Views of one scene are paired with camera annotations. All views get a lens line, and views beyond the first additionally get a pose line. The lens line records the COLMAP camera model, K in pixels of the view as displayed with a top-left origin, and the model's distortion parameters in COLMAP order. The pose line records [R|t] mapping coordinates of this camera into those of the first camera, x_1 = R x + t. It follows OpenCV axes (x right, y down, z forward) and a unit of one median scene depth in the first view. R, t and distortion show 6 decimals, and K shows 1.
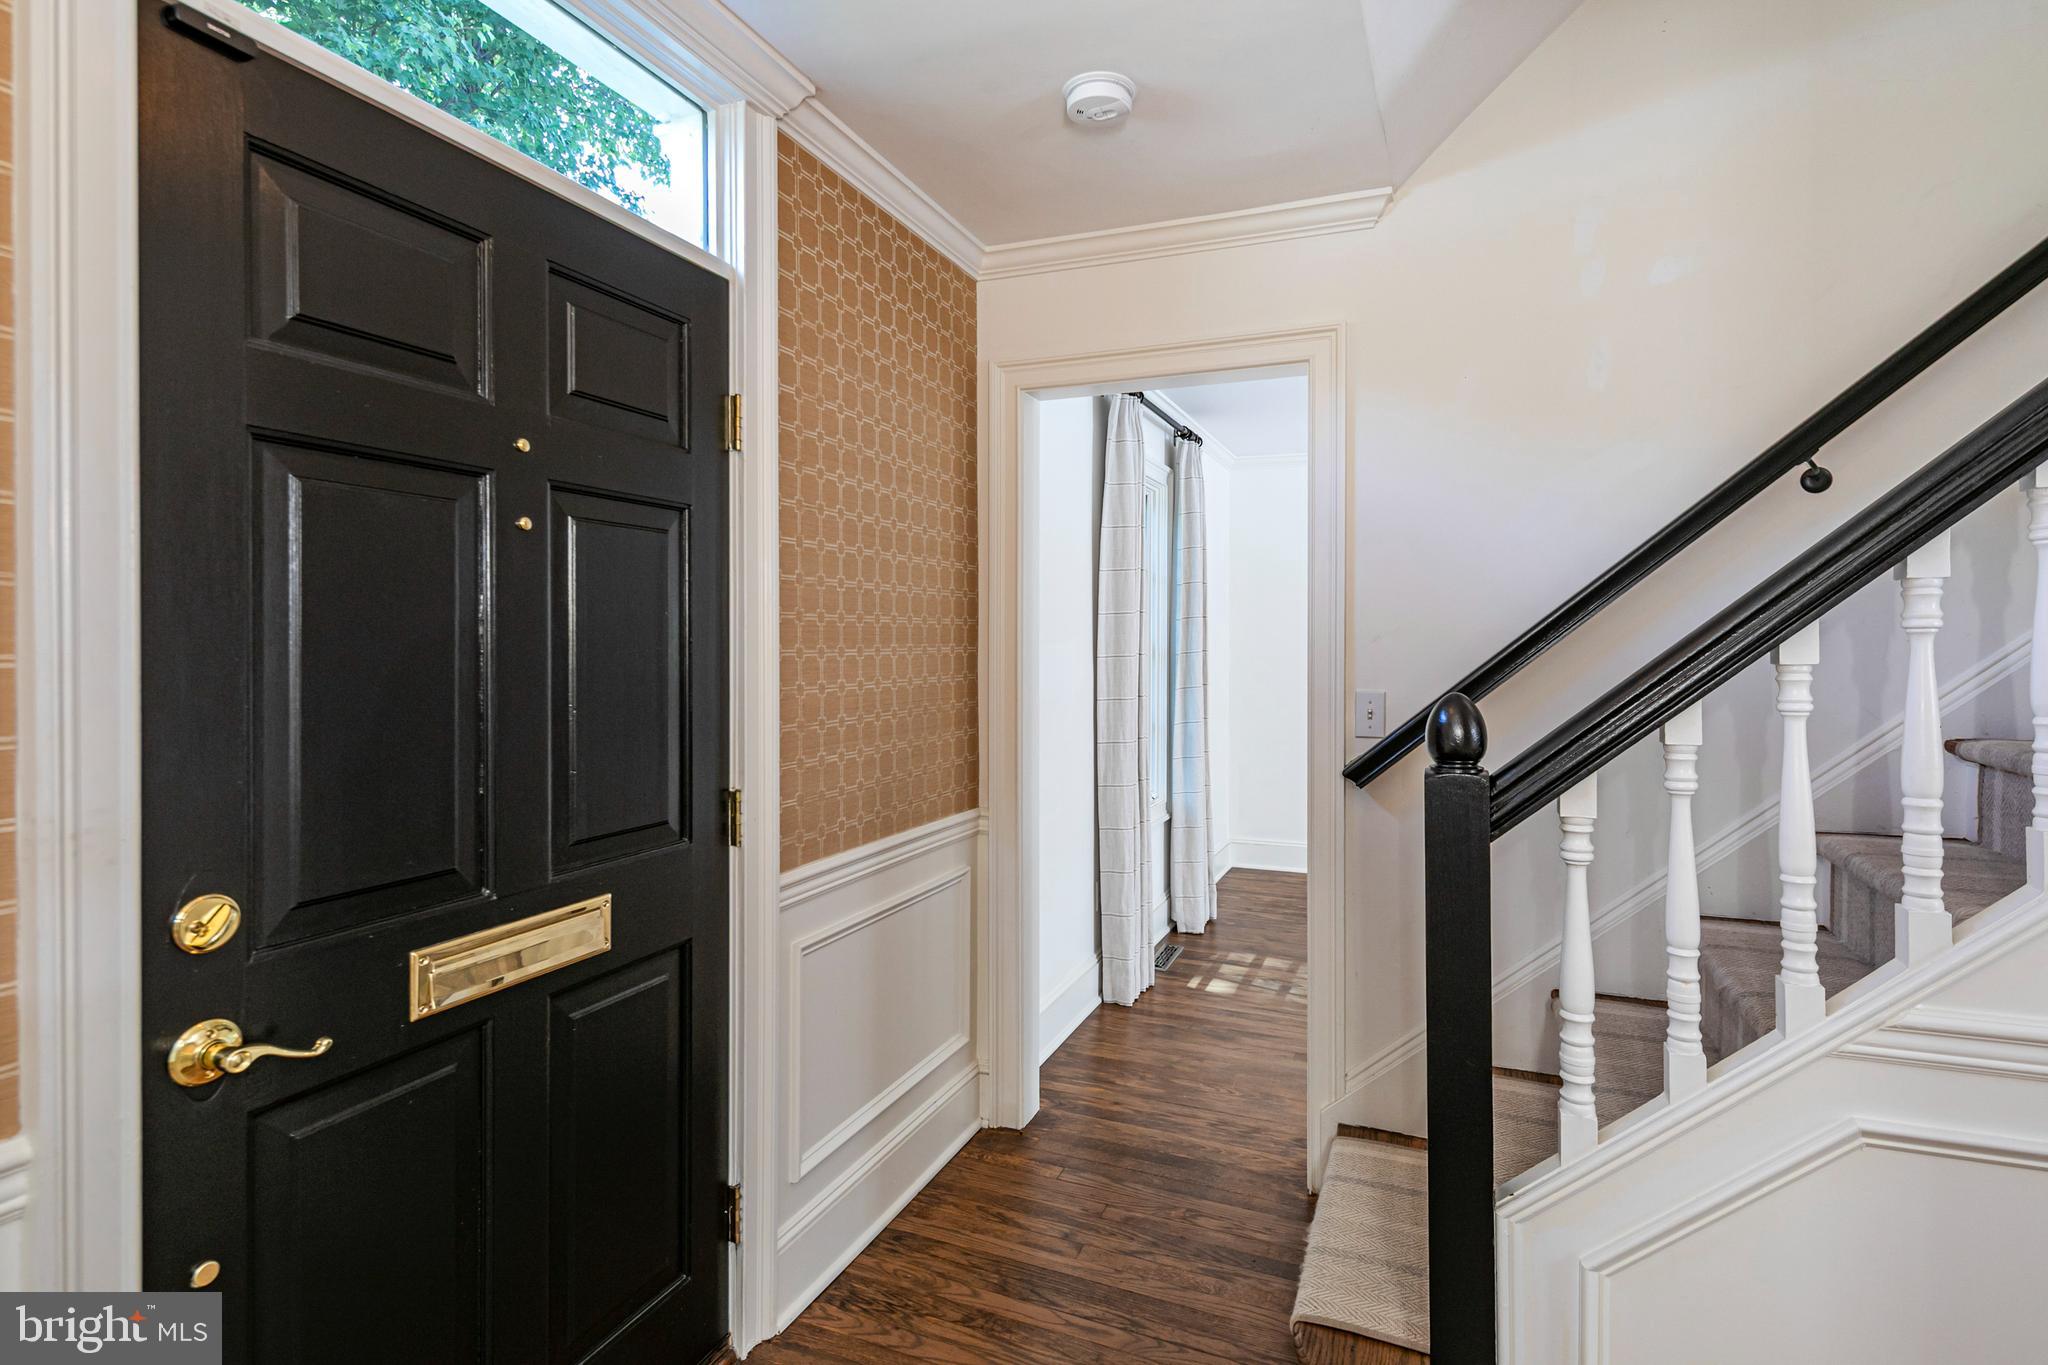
lens RADIAL K [[1009.8, 0, 1021.9], [0, 1009.8, 644.7], [0, 0, 1]] dist [0.016751, -0.005859]
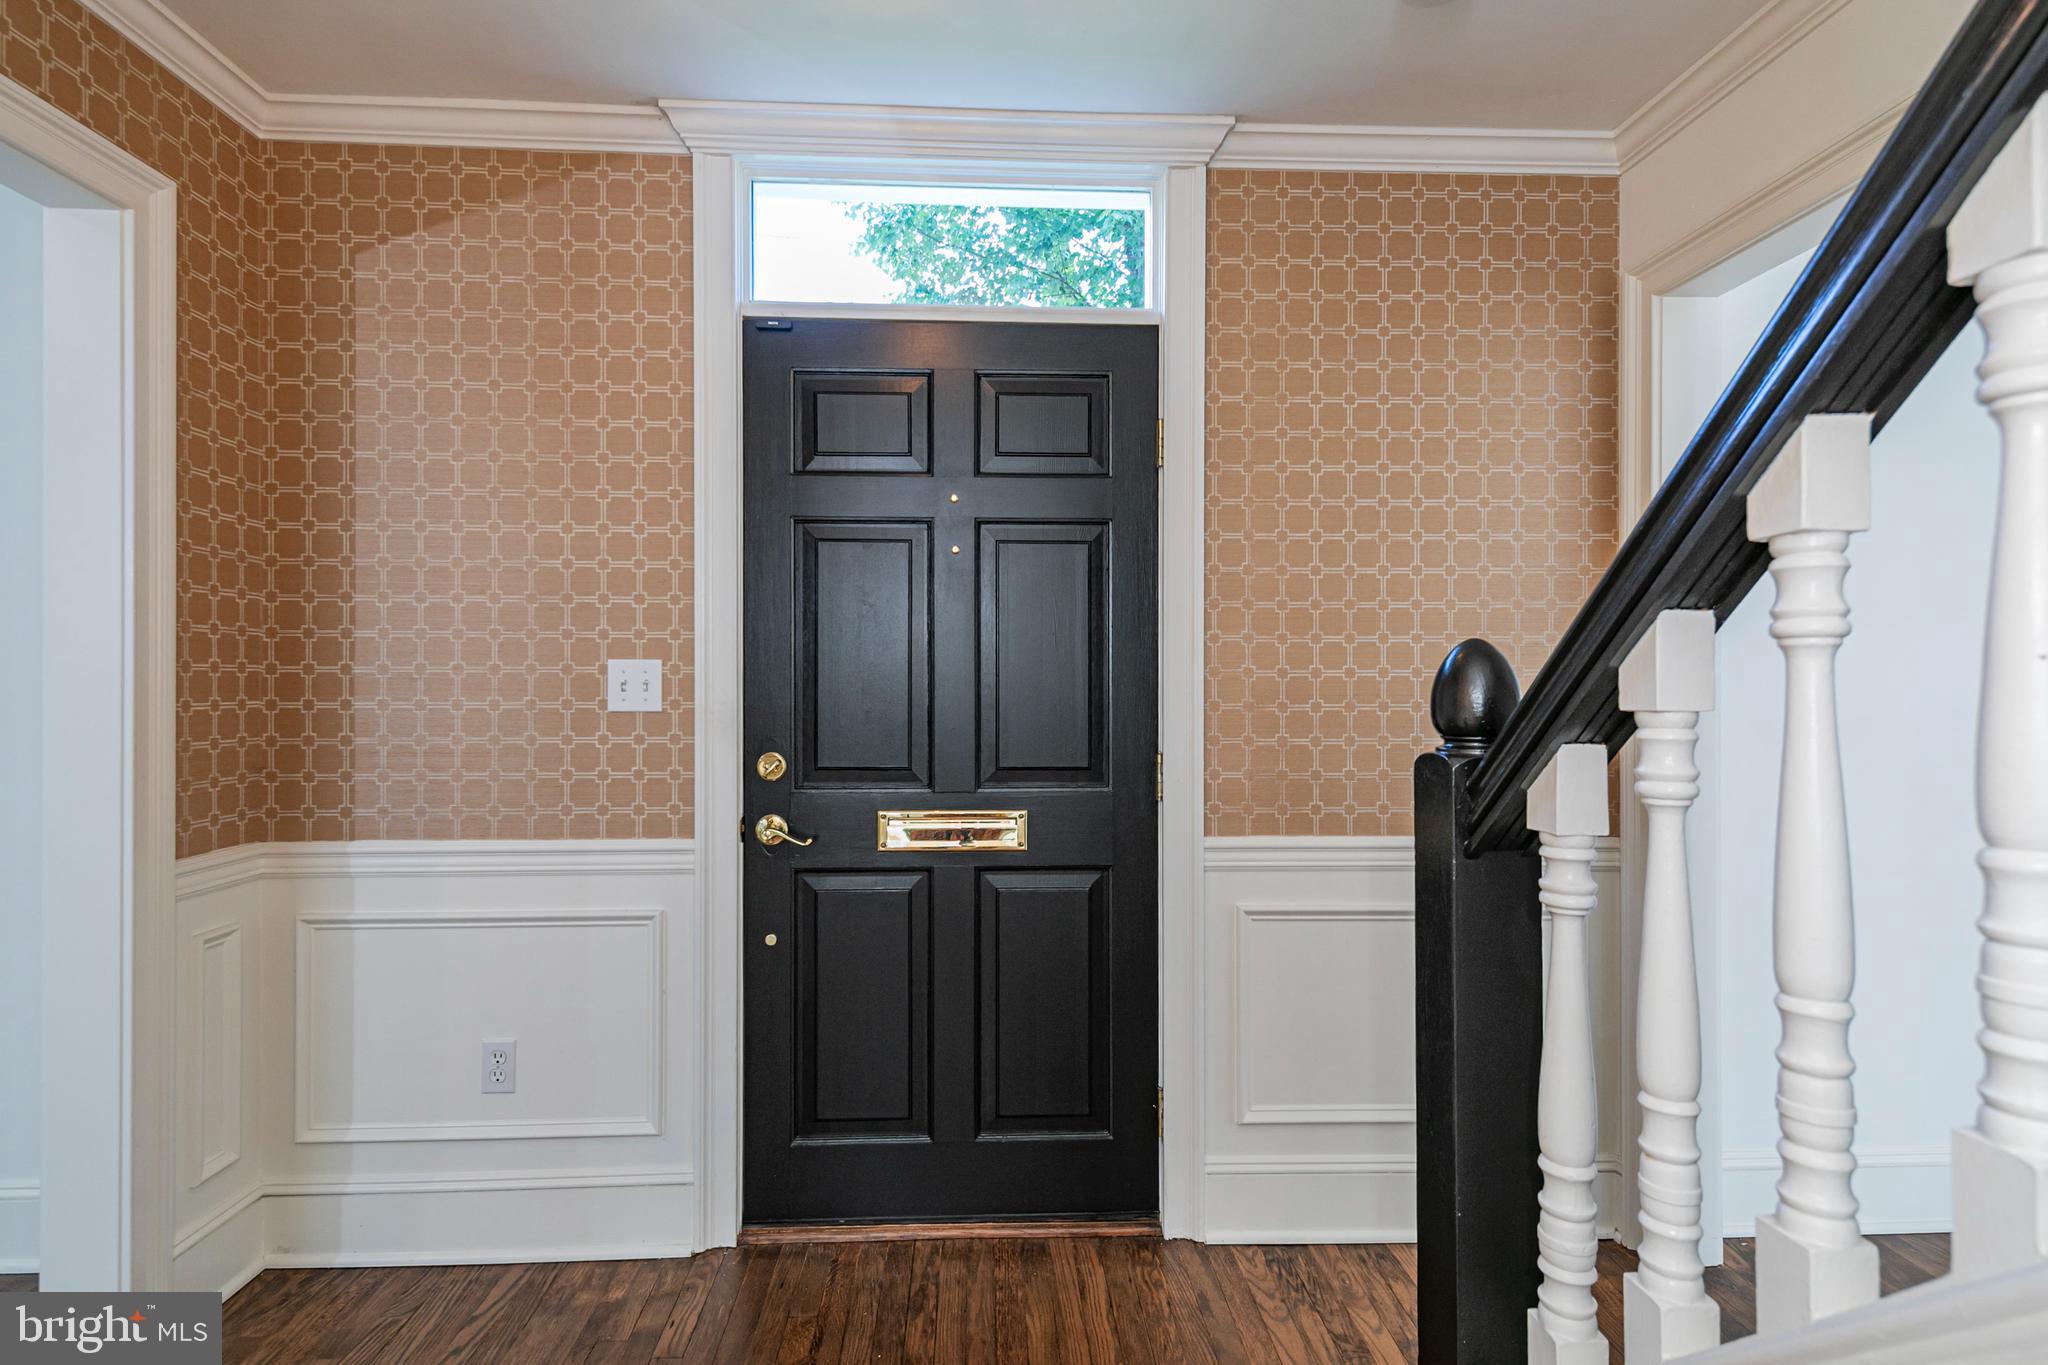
lens RADIAL K [[1009.8, 0, 1011.4], [0, 1009.8, 682.5], [0, 0, 1]] dist [0.016751, -0.005859]
pose [[0.422542, -0.001832, -0.906341, 0.617247], [-0.003432, 0.999988, -0.003622, 0.056637], [0.906337, 0.004641, 0.422531, 0.295881]]
